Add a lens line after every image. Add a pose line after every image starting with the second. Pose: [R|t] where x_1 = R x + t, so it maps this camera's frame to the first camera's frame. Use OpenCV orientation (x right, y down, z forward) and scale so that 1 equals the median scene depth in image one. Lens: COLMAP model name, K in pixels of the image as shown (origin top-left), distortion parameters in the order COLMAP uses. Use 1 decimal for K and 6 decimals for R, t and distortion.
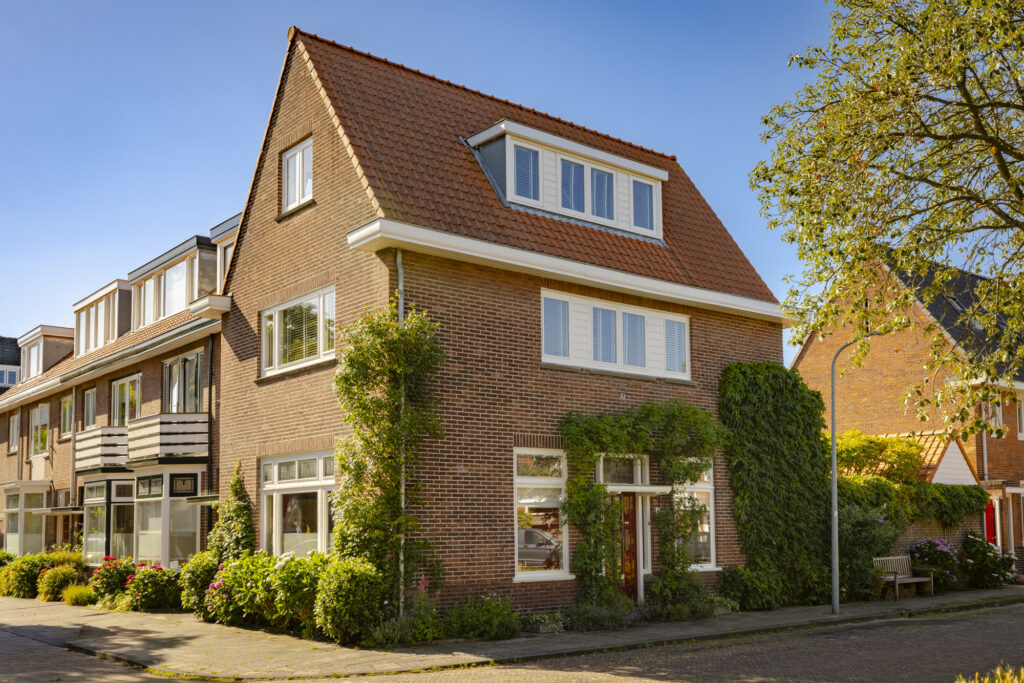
lens RADIAL K [[1041.6, 0, 496.9], [0, 1041.6, 449.2], [0, 0, 1]] dist [0.016004, 0.000000]
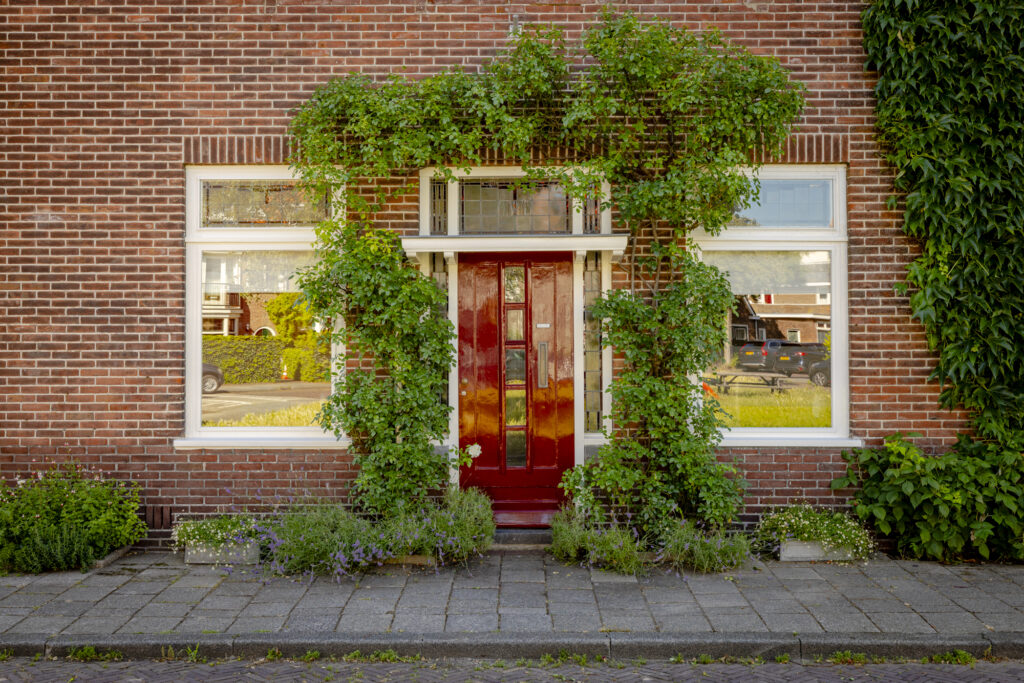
lens RADIAL K [[972.2, 0, 511.9], [0, 972.2, 340.2], [0, 0, 1]] dist [0.017308, 0.000000]
pose [[0.760469, -0.002707, -0.649368, 0.421957], [0.041652, 0.998136, 0.044616, 0.064219], [0.648037, -0.060976, 0.759164, 0.758213]]
